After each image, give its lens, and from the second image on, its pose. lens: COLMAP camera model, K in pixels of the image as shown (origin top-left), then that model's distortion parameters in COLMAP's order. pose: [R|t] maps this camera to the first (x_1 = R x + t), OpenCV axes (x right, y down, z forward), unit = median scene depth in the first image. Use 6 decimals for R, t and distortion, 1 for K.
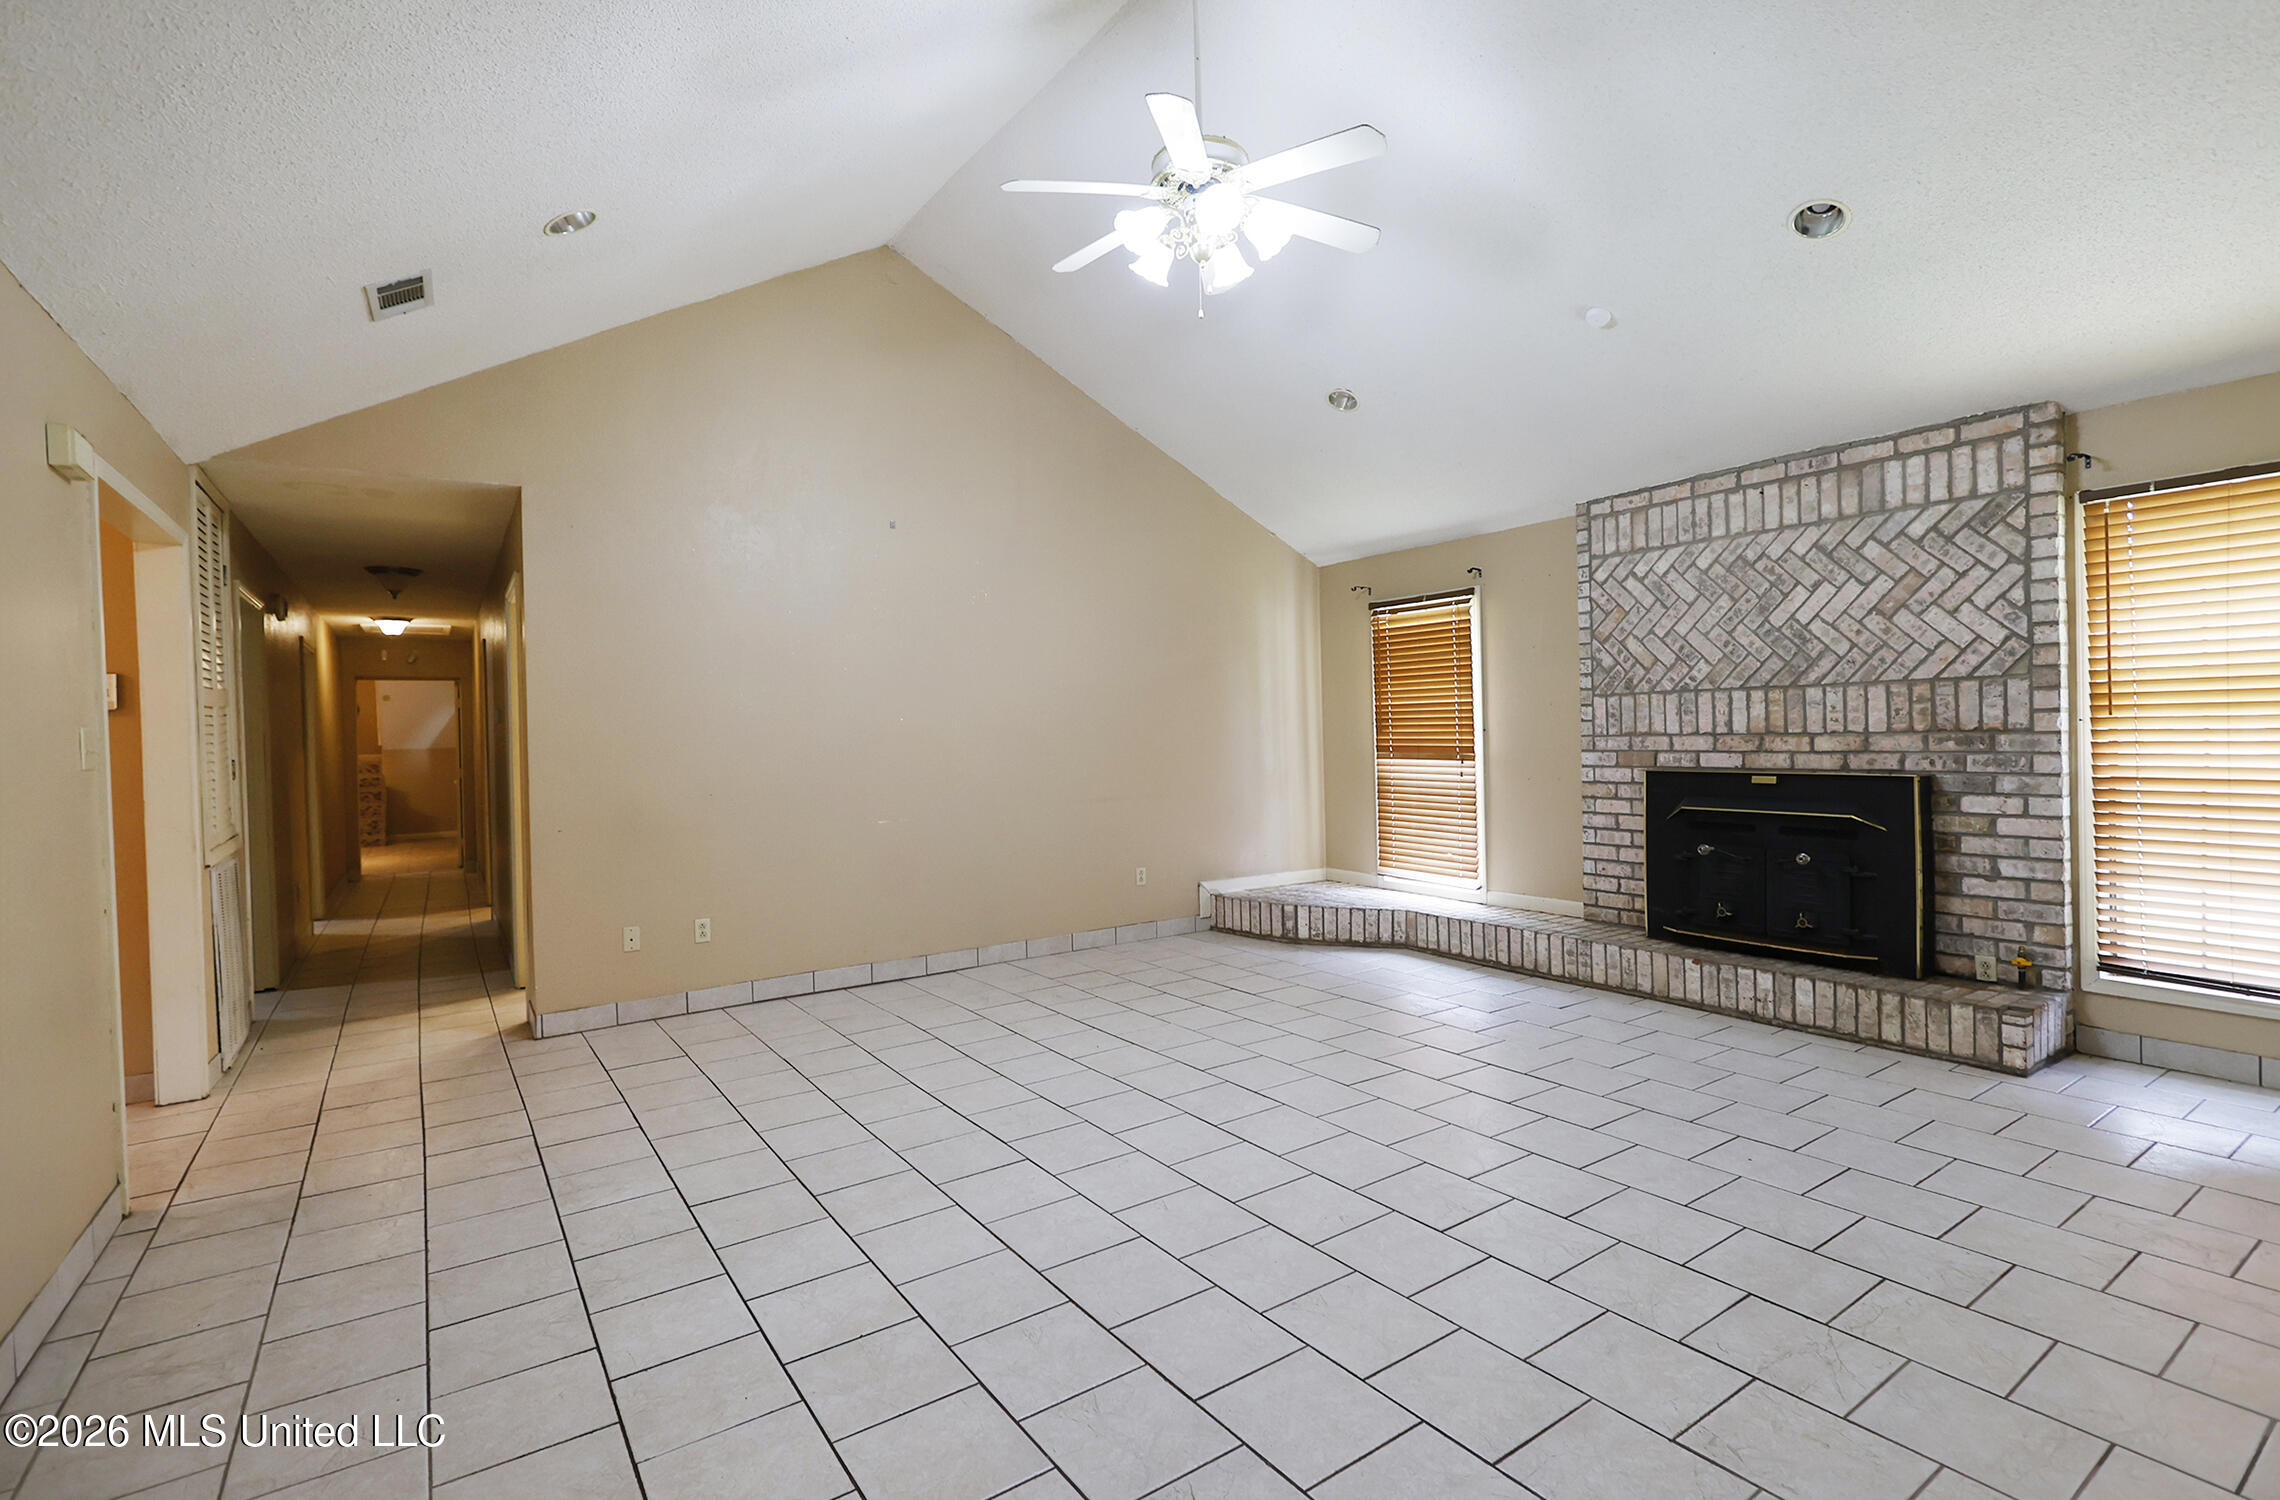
lens RADIAL K [[1046.3, 0, 1140.0], [0, 1046.3, 750.0], [0, 0, 1]] dist [0.000387, 0.000029]
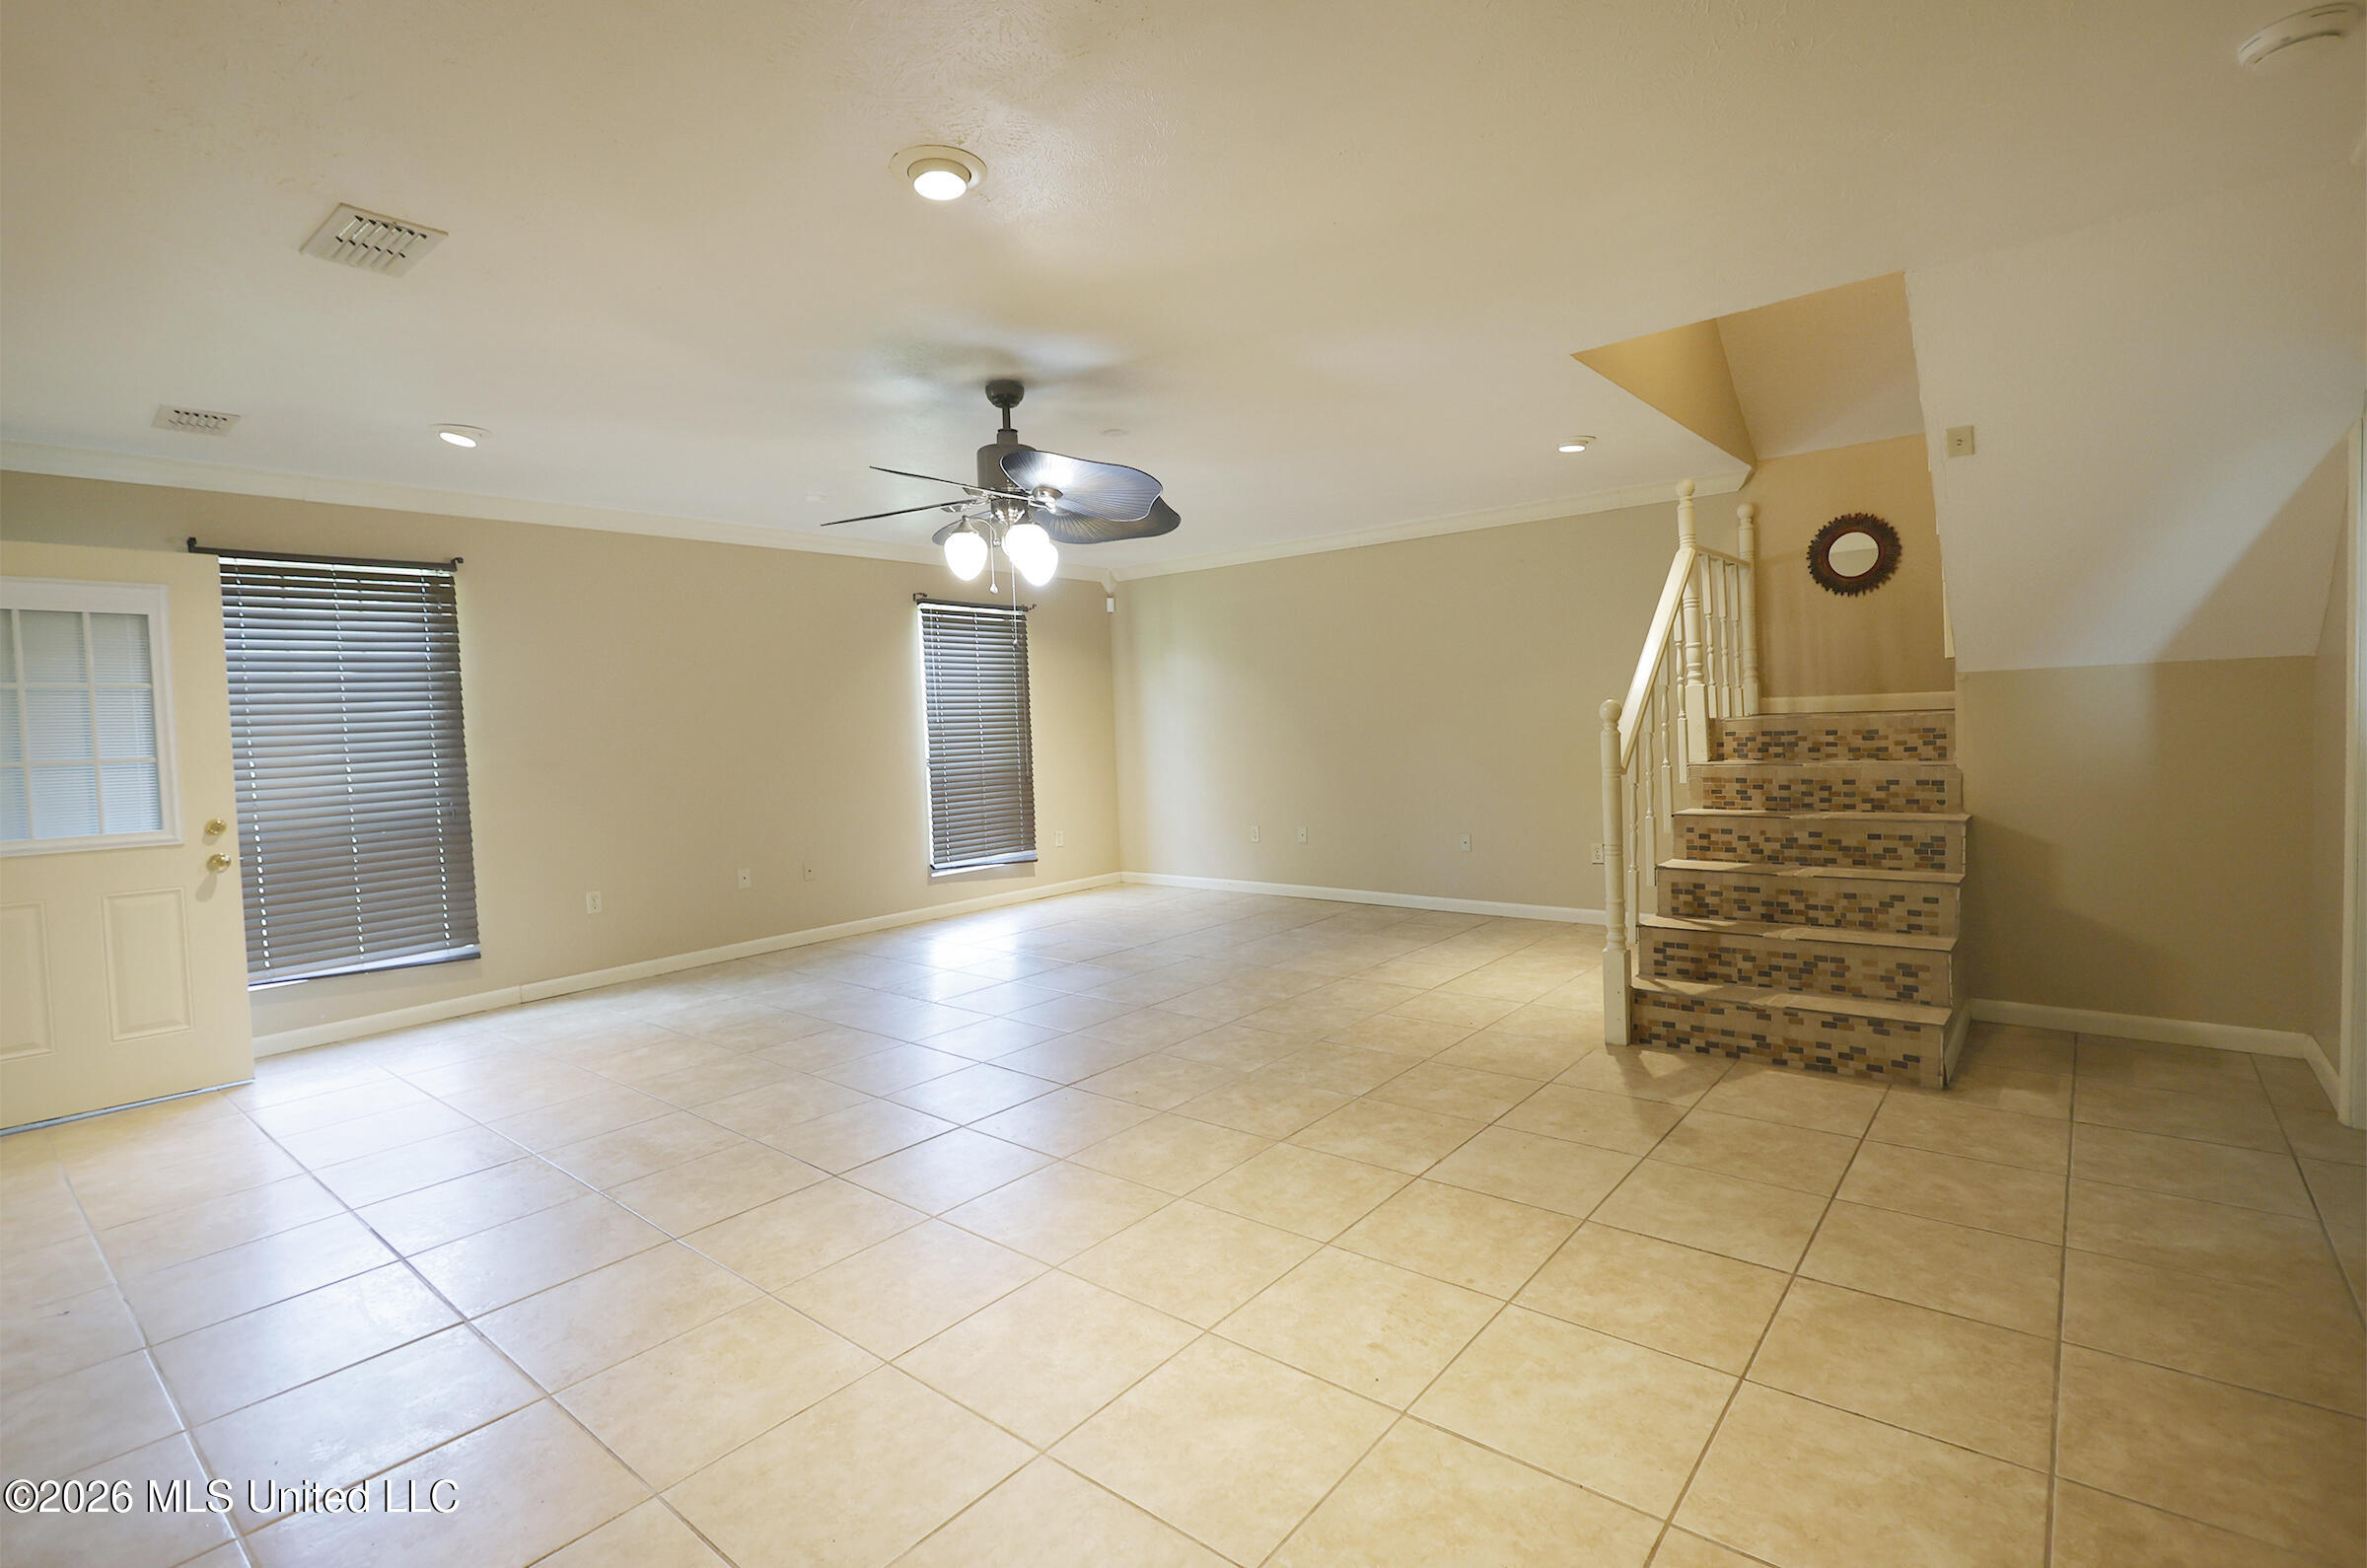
lens RADIAL K [[1105.1, 0, 1183.5], [0, 1105.1, 784.0], [0, 0, 1]] dist [0.000158, 0.000152]
pose [[0.263703, 0.065974, -0.962345, -0.508351], [0.018367, 0.997134, 0.073392, 0.003858], [0.964429, -0.037029, 0.261736, 0.741822]]
